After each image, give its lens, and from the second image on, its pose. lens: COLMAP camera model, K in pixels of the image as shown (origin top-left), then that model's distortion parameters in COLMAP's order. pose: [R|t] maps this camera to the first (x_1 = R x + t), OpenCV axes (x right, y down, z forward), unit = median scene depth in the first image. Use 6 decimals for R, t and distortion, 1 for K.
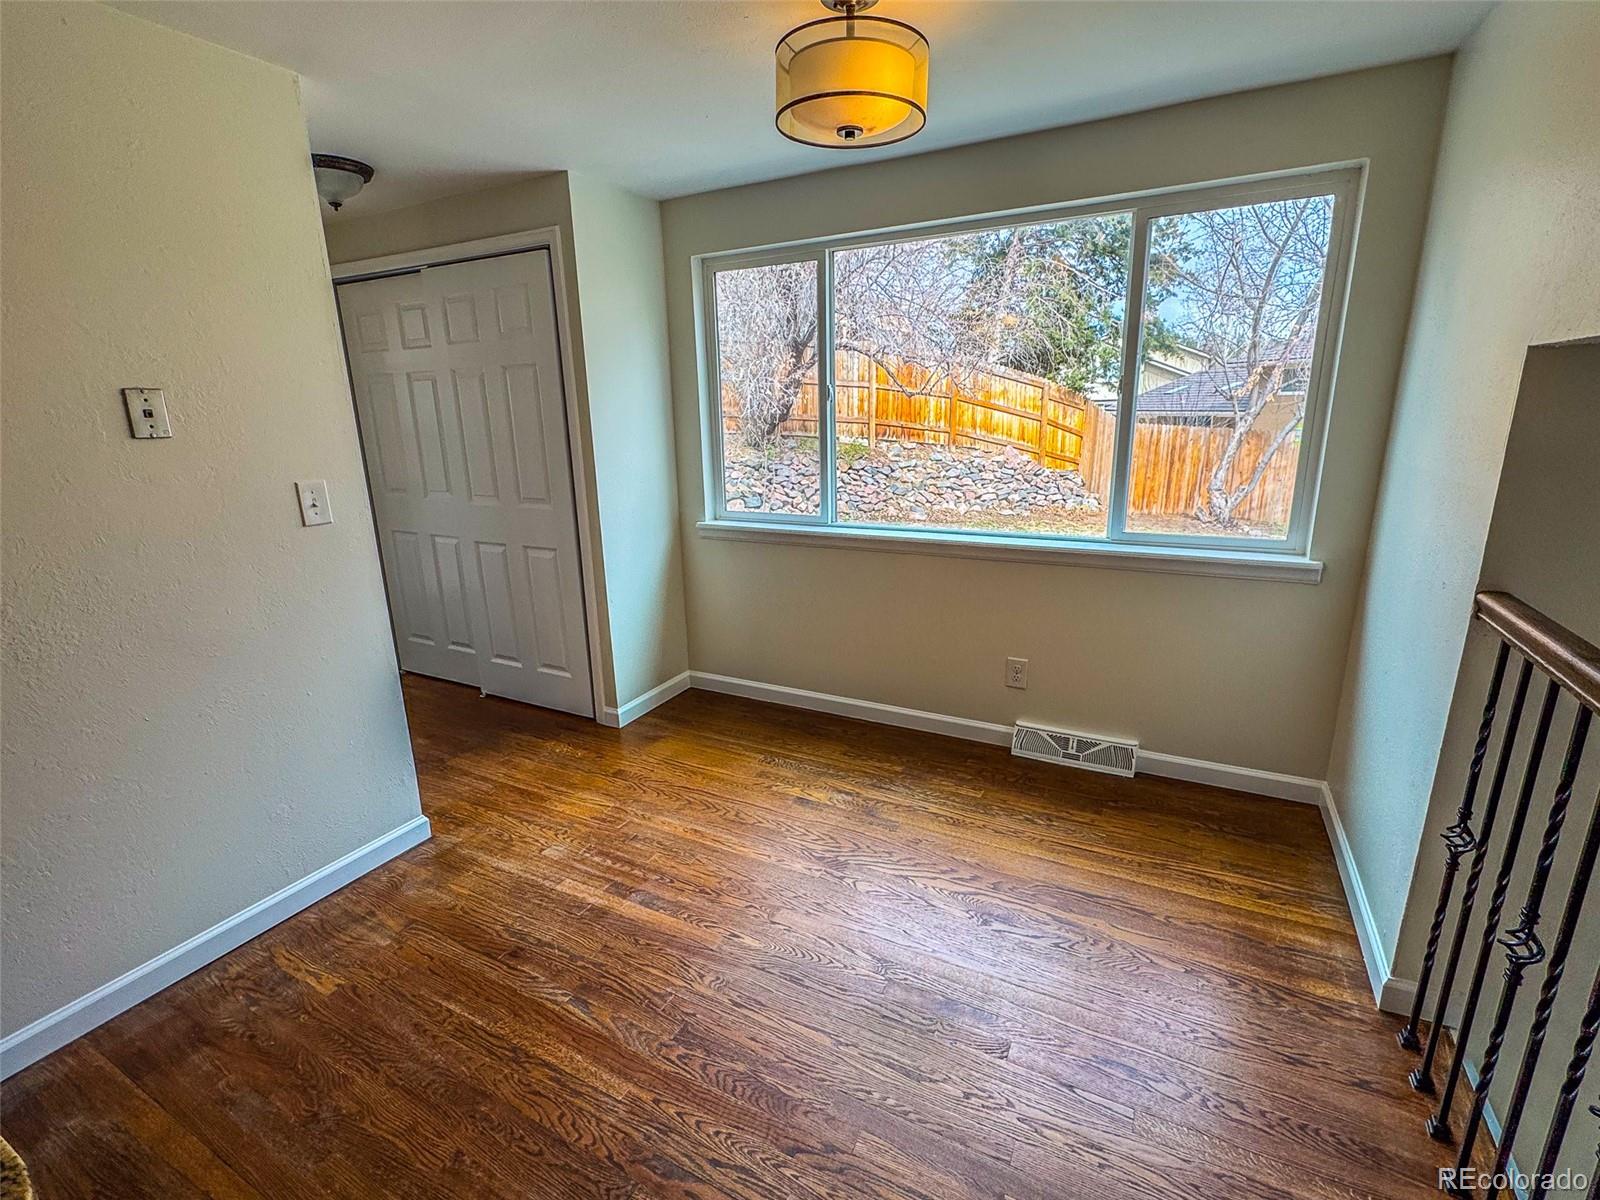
lens RADIAL K [[727.1, 0, 803.2], [0, 727.1, 596.1], [0, 0, 1]] dist [-0.005053, -0.000115]
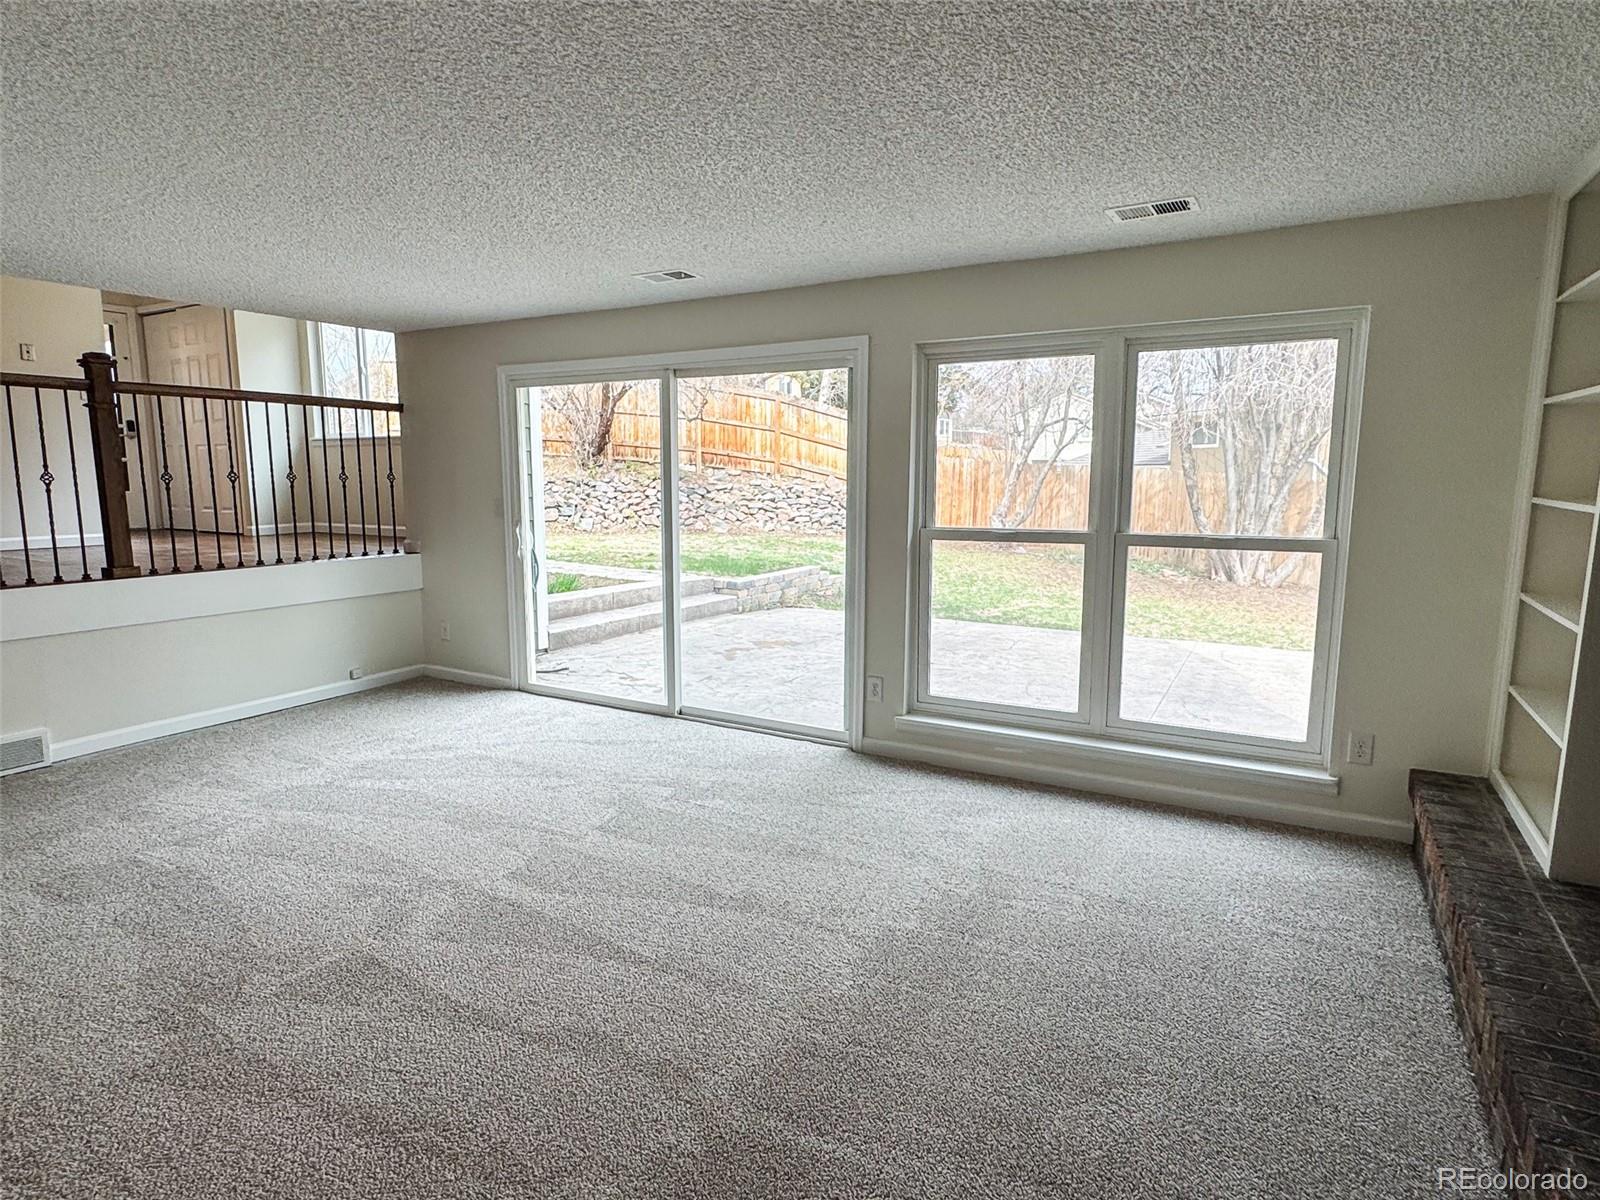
lens RADIAL K [[885.0, 0, 798.0], [0, 885.0, 601.7], [0, 0, 1]] dist [0.004146, -0.000001]
pose [[0.998830, 0.027309, -0.039905, 0.302404], [-0.031815, 0.992618, -0.117037, 0.139150], [0.036414, 0.118170, 0.992325, -0.294929]]
